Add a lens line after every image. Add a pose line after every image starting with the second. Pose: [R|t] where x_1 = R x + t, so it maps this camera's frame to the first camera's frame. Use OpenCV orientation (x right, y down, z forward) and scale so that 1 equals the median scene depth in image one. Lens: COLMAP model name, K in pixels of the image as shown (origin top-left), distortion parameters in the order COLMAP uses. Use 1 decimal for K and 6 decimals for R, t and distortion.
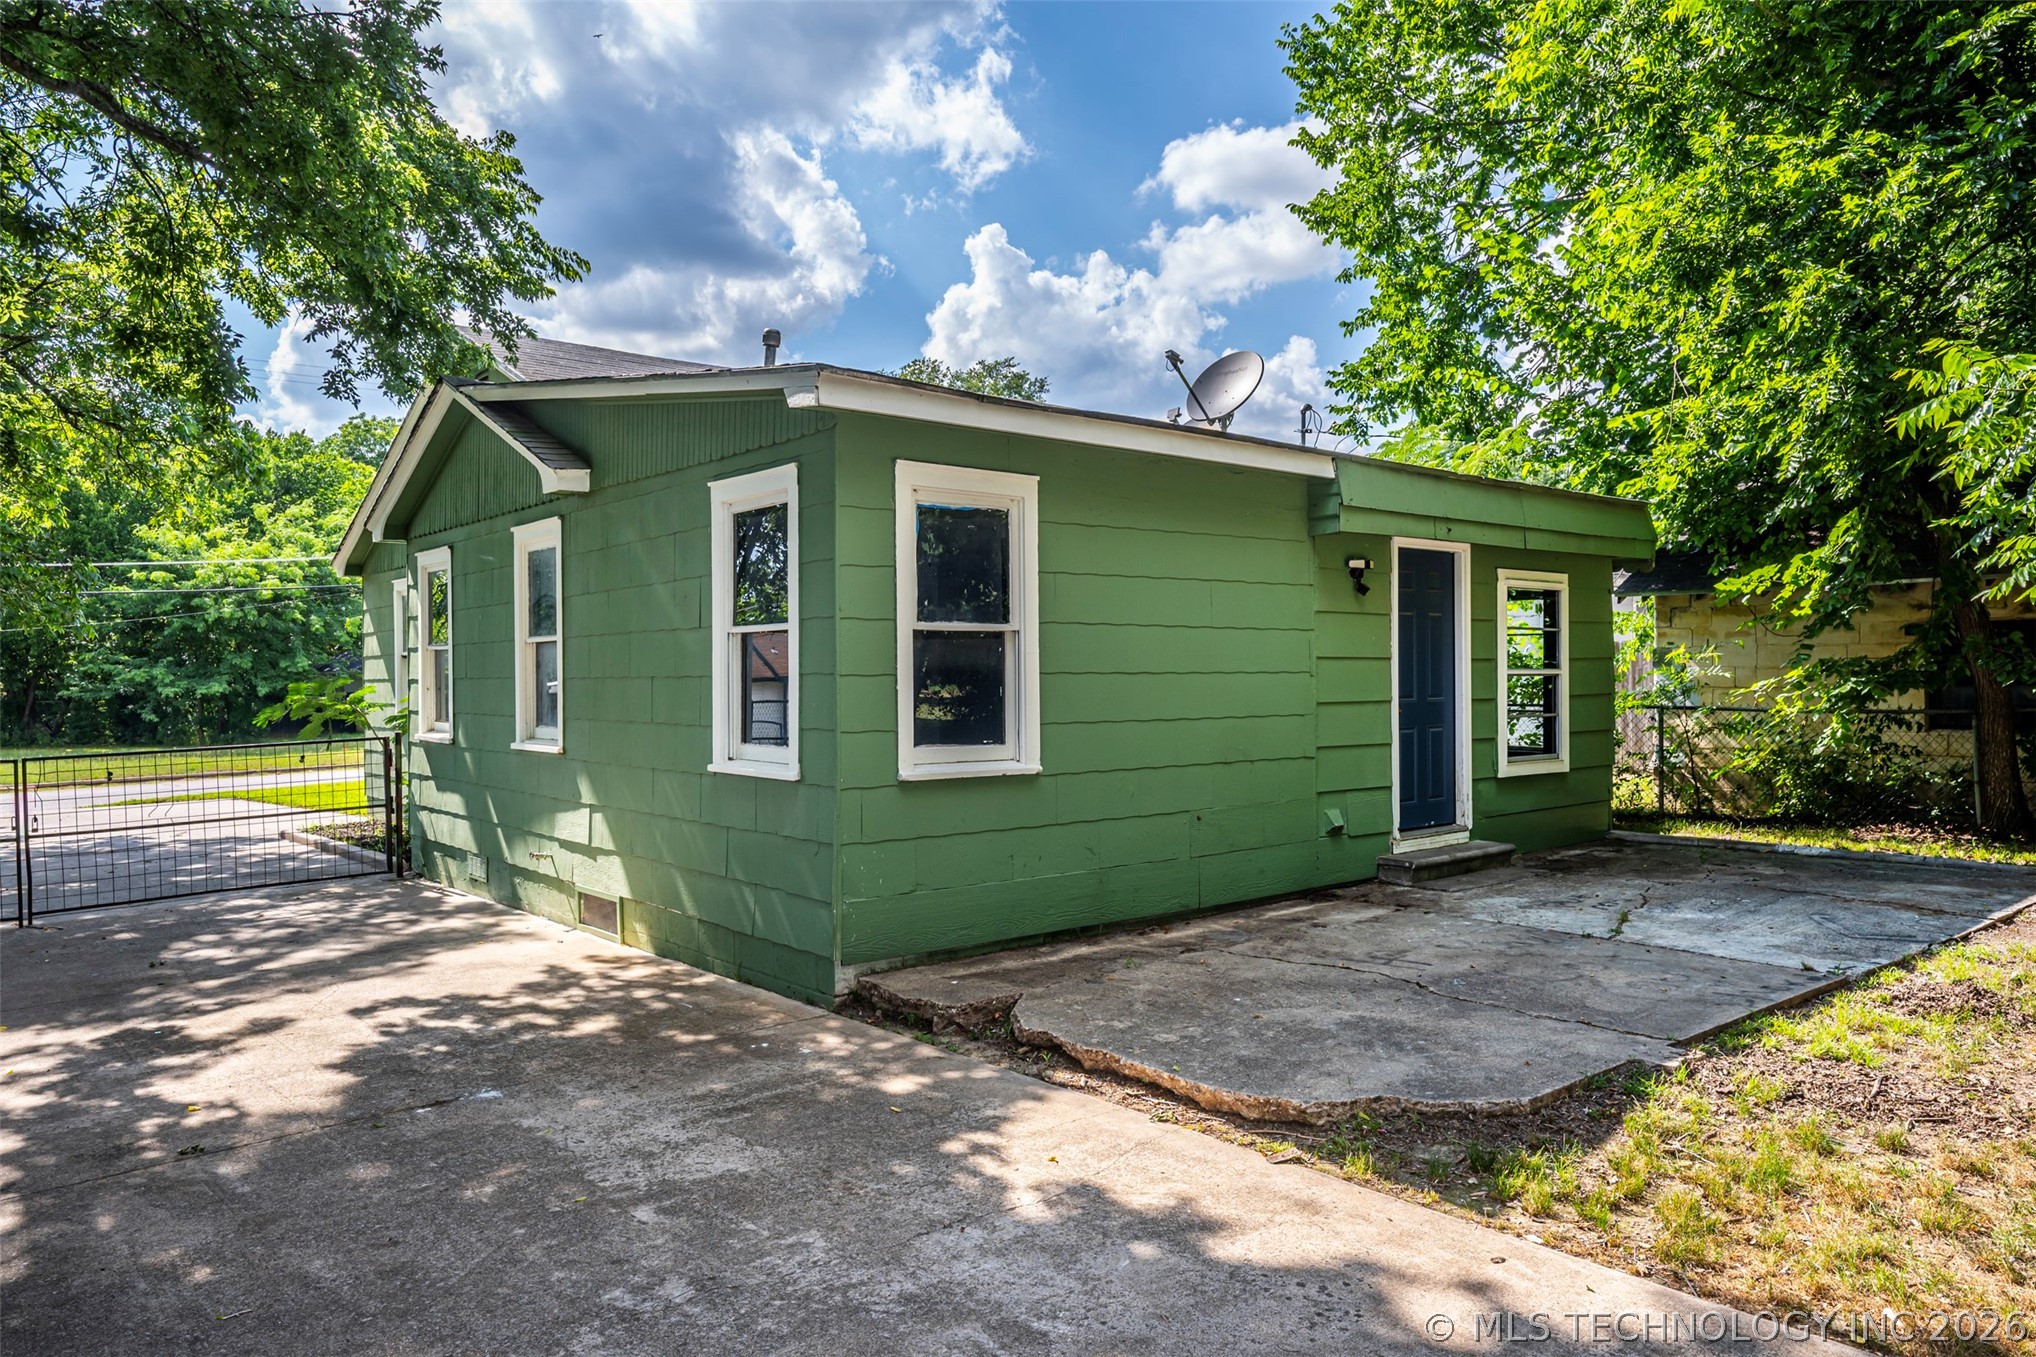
lens RADIAL K [[1354.3, 0, 1020.4], [0, 1354.3, 680.0], [0, 0, 1]] dist [-0.007431, 0.002559]
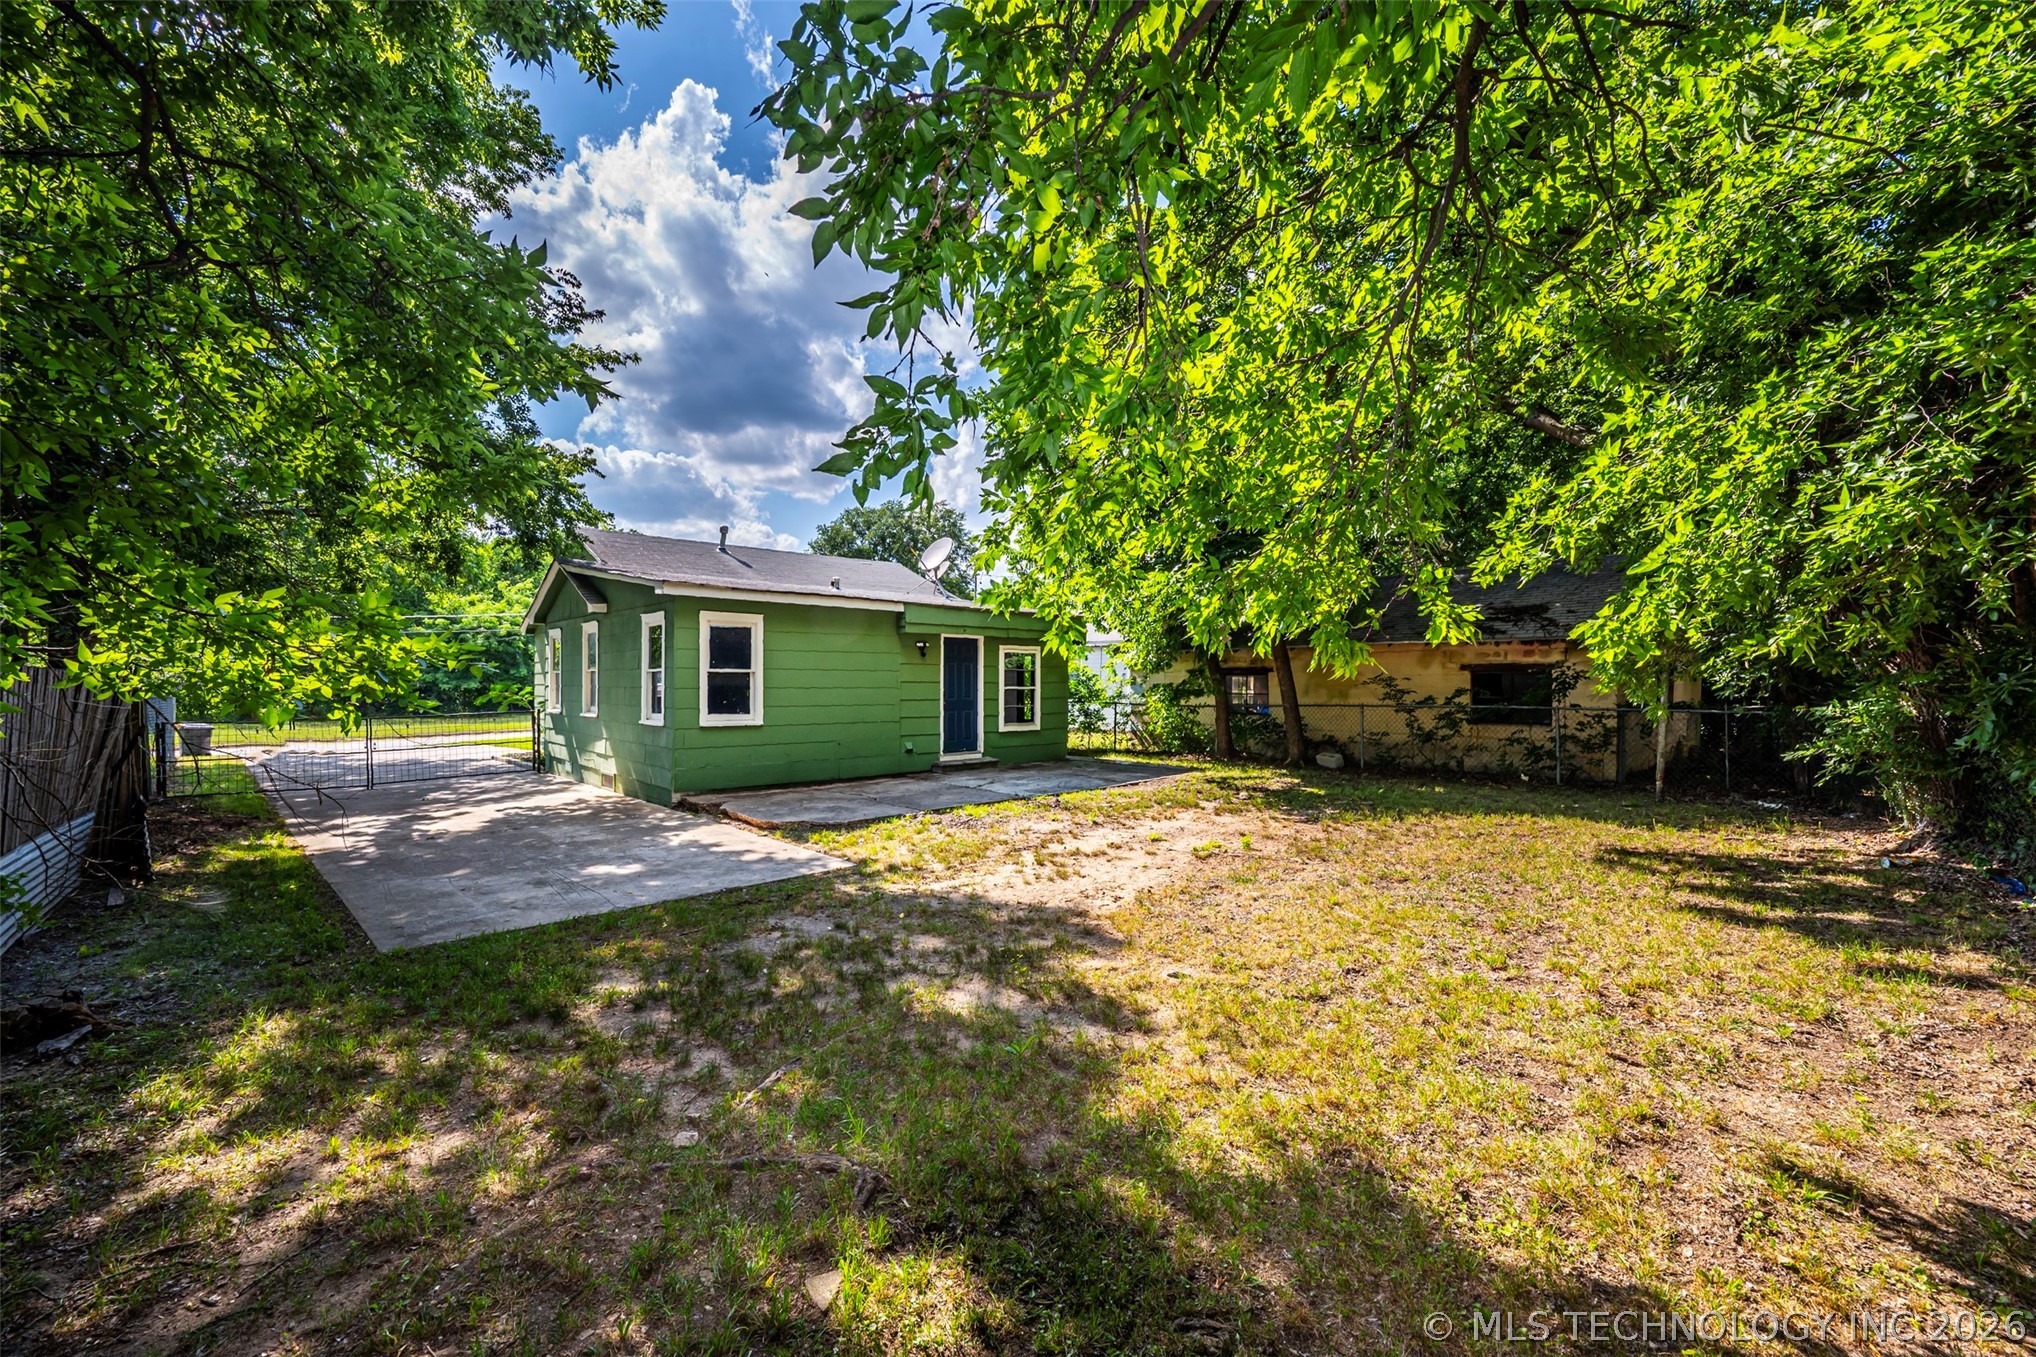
lens RADIAL K [[789.3, 0, 1005.1], [0, 789.3, 676.9], [0, 0, 1]] dist [-0.010159, -0.000294]
pose [[0.998454, 0.011902, 0.054295, 0.436931], [-0.011315, 0.999874, -0.011107, -0.015678], [-0.054420, 0.010476, 0.998463, -0.633175]]
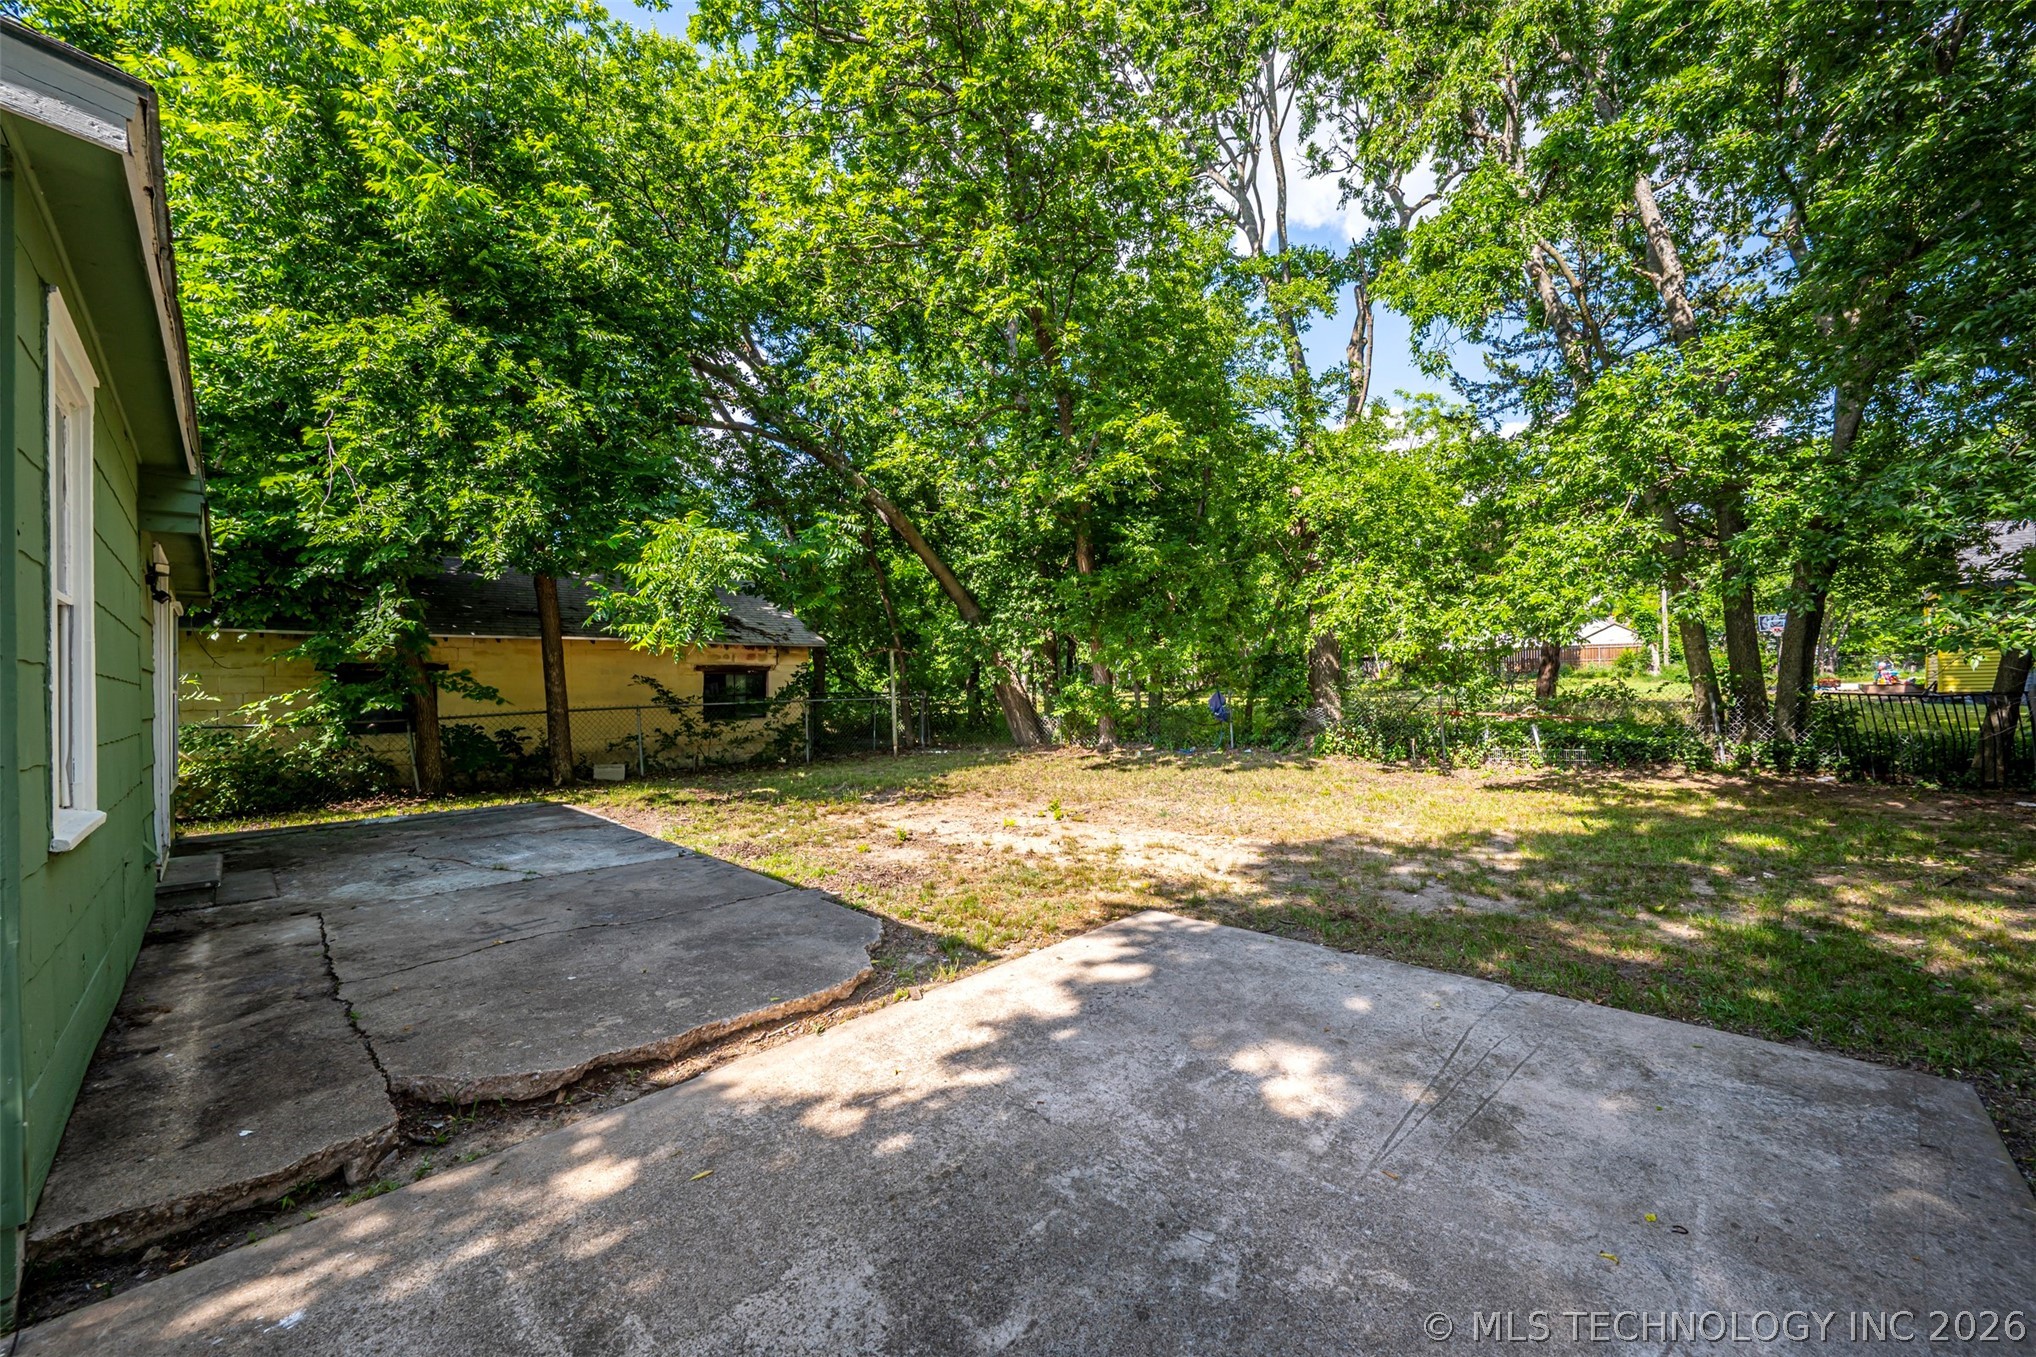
lens RADIAL K [[789.3, 0, 1008.3], [0, 789.3, 683.7], [0, 0, 1]] dist [-0.010159, -0.000294]
pose [[-0.076700, 0.015317, 0.996937, -0.431978], [0.026886, 0.999550, -0.013288, 0.015723], [-0.996692, 0.025785, -0.077077, 0.601342]]
